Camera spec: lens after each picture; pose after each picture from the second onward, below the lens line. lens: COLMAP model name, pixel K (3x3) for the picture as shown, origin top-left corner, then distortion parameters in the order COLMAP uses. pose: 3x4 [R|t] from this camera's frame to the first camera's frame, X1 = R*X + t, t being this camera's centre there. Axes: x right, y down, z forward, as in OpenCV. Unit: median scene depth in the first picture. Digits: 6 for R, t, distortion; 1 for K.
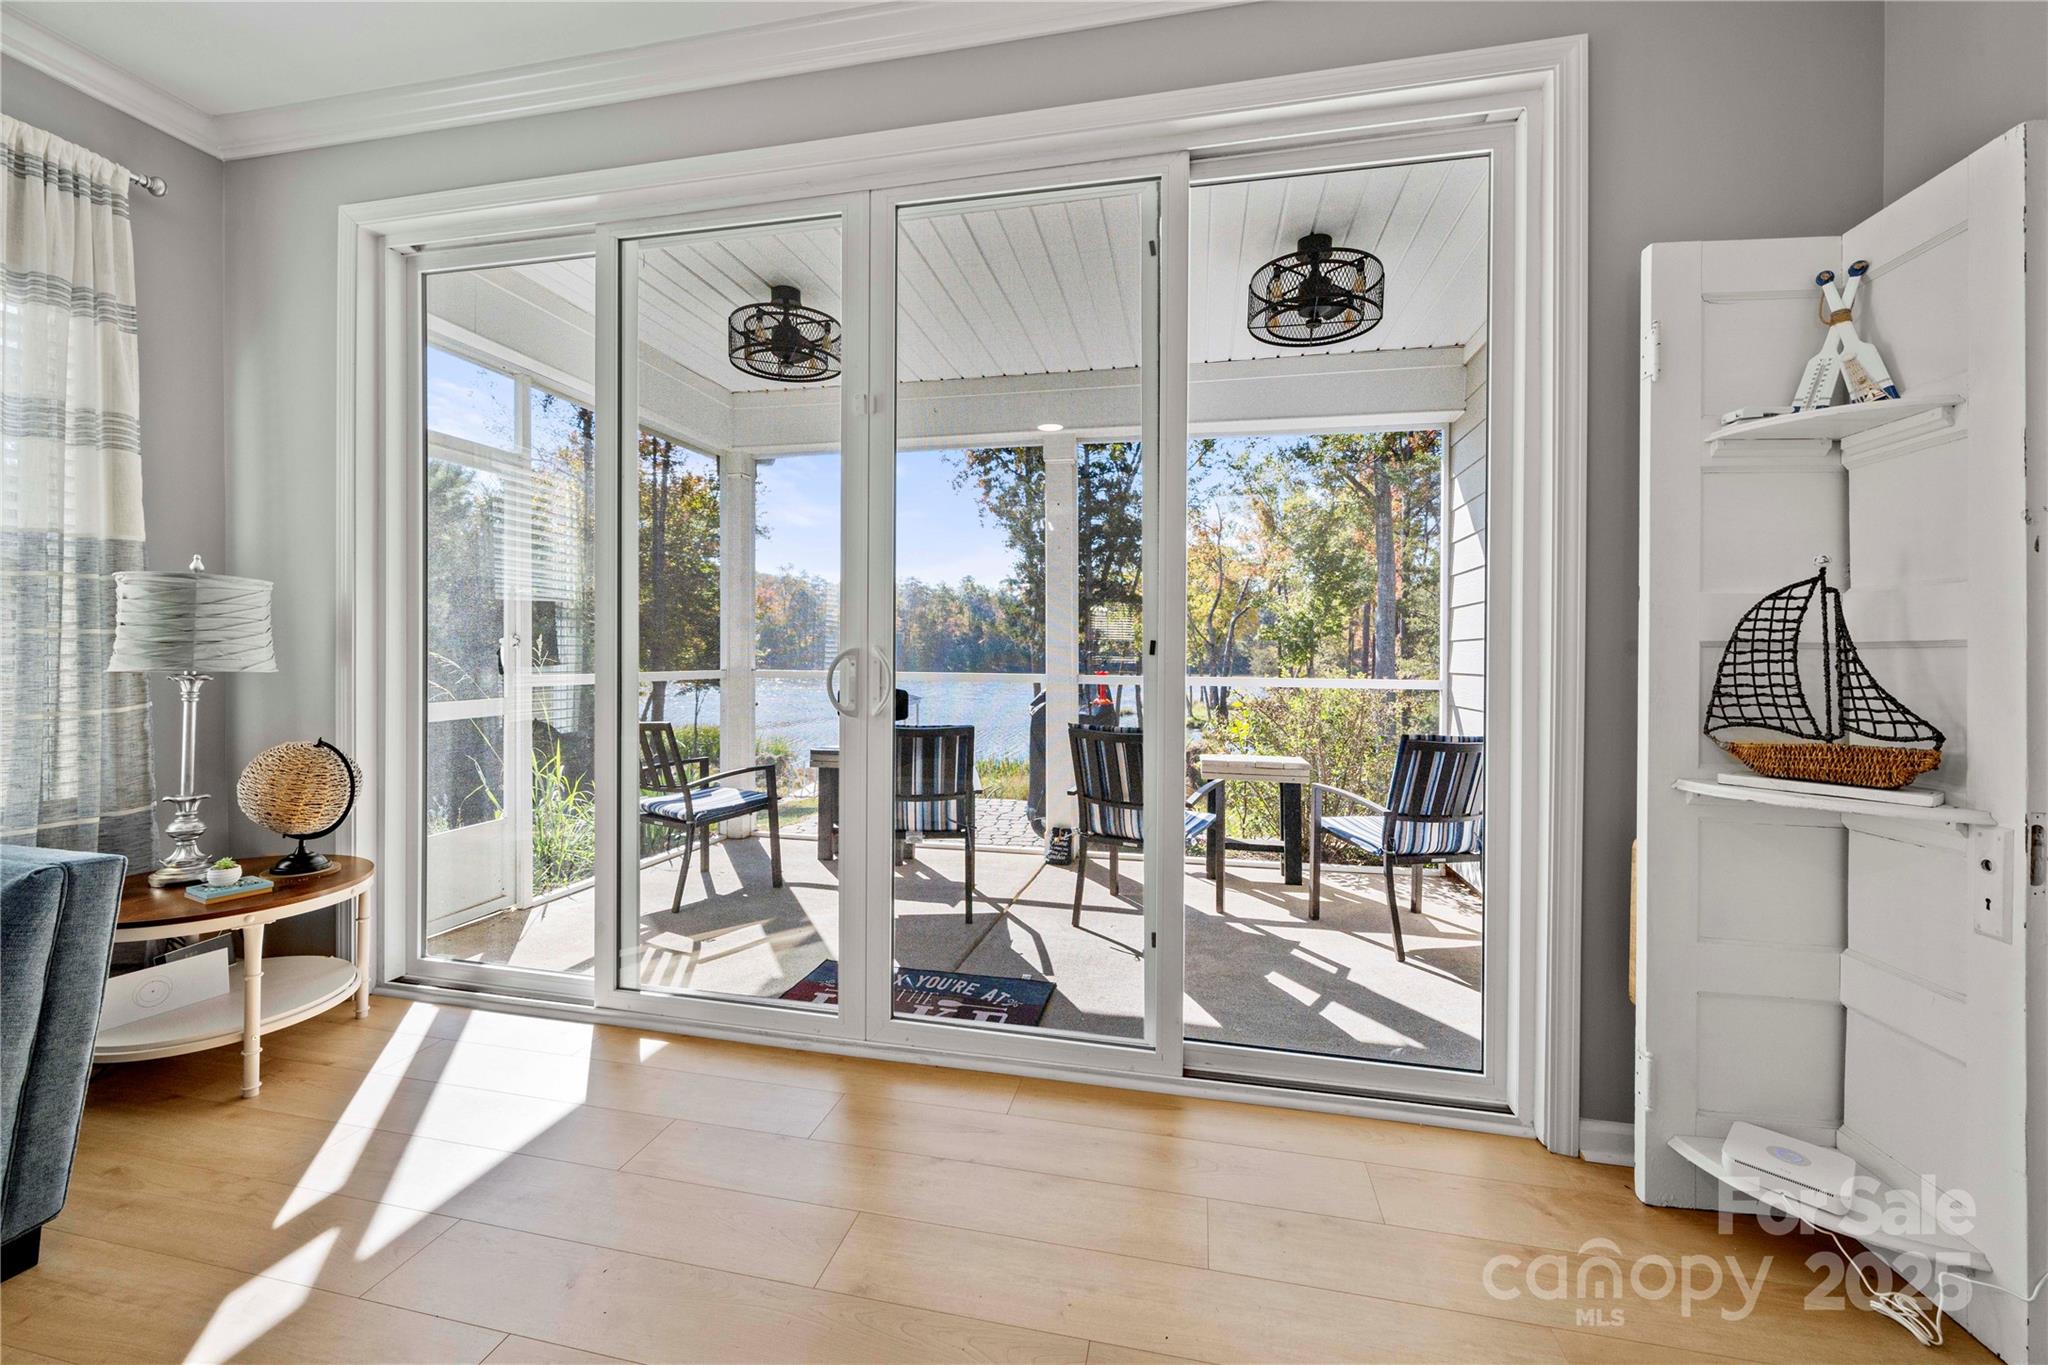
lens RADIAL K [[840.9, 0, 974.8], [0, 840.9, 654.8], [0, 0, 1]] dist [0.001879, 0.000392]
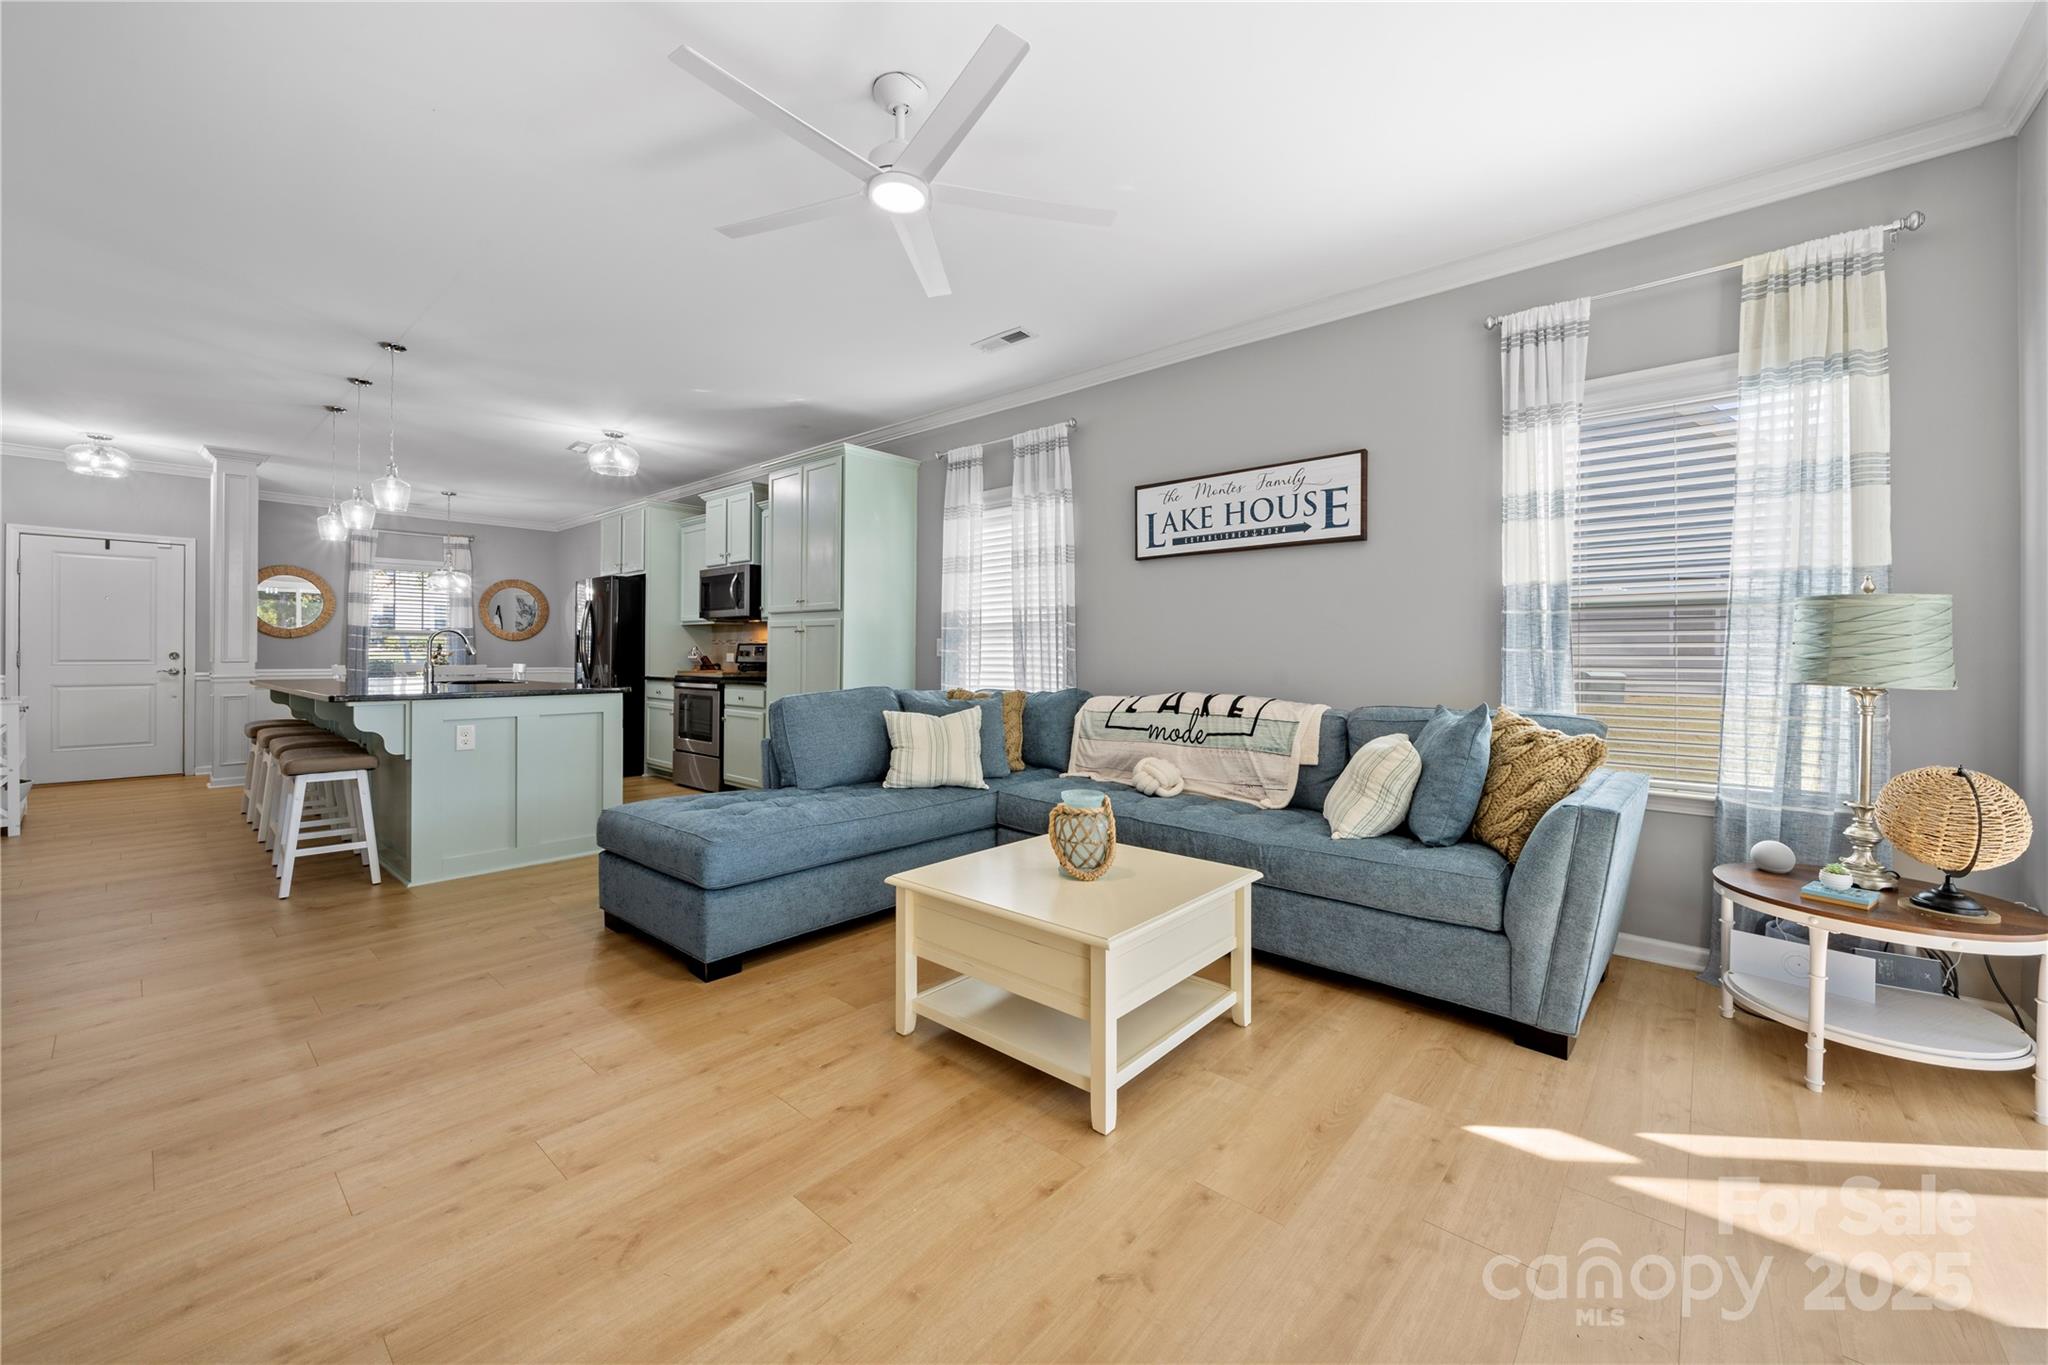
lens RADIAL K [[757.3, 0, 1013.4], [0, 757.3, 665.5], [0, 0, 1]] dist [-0.003921, 0.000634]
pose [[-0.448575, -0.000359, -0.893745, 0.408443], [-0.013657, 0.999886, 0.006453, 0.001758], [0.893641, 0.015100, -0.448529, 0.494559]]
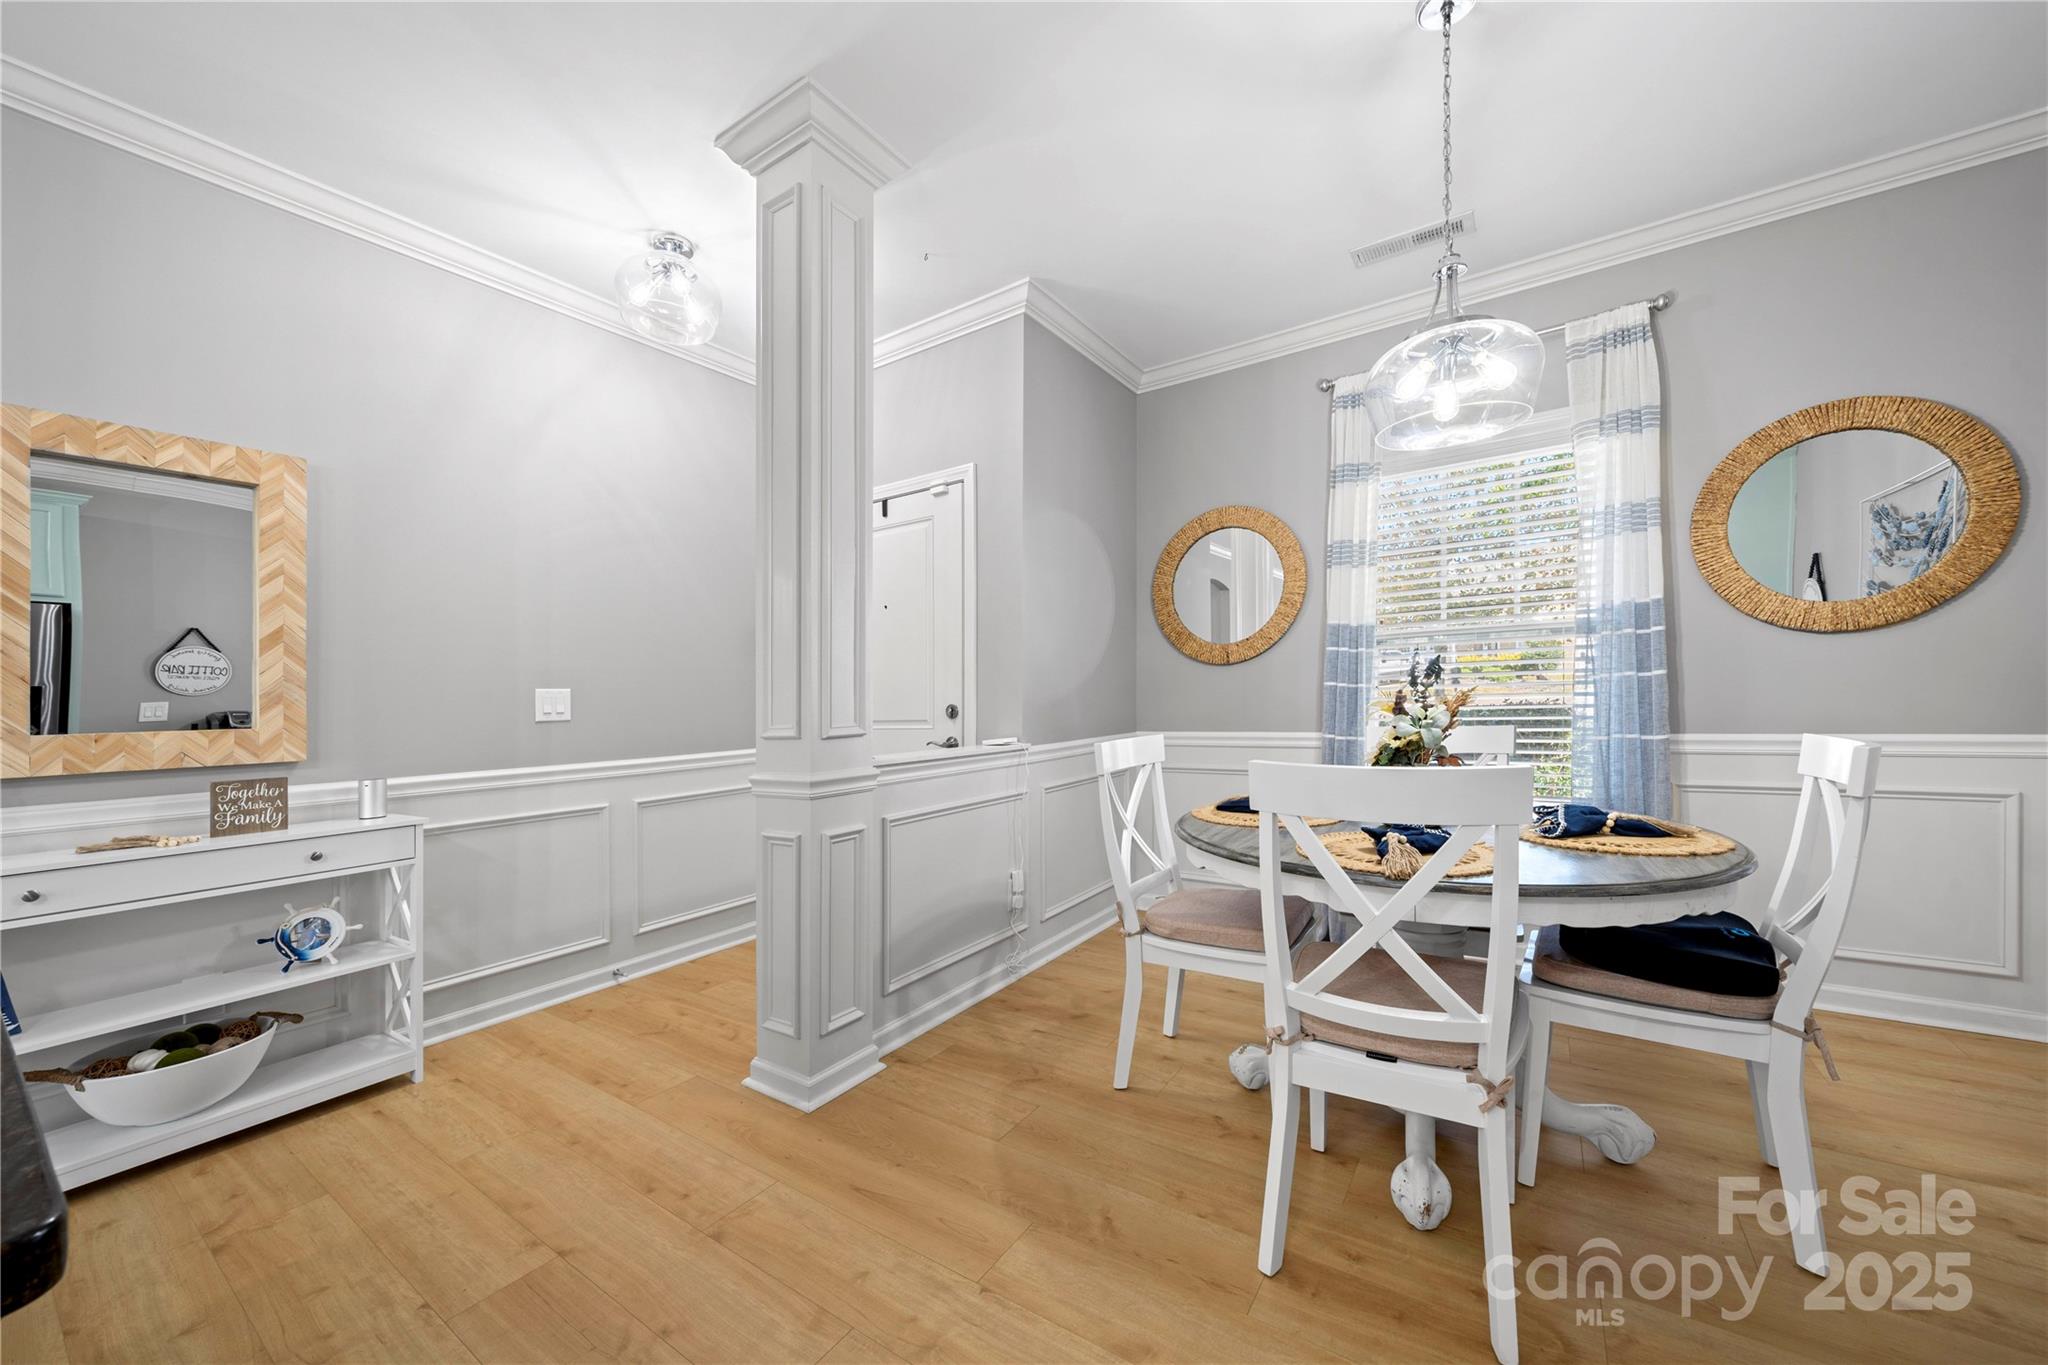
lens RADIAL K [[757.3, 0, 1012.6], [0, 757.3, 703.8], [0, 0, 1]] dist [-0.003921, 0.000634]
pose [[-0.939574, 0.009384, 0.342217, -1.917070], [0.016709, 0.999690, 0.018463, -0.016076], [-0.341937, 0.023065, -0.939440, -3.391839]]
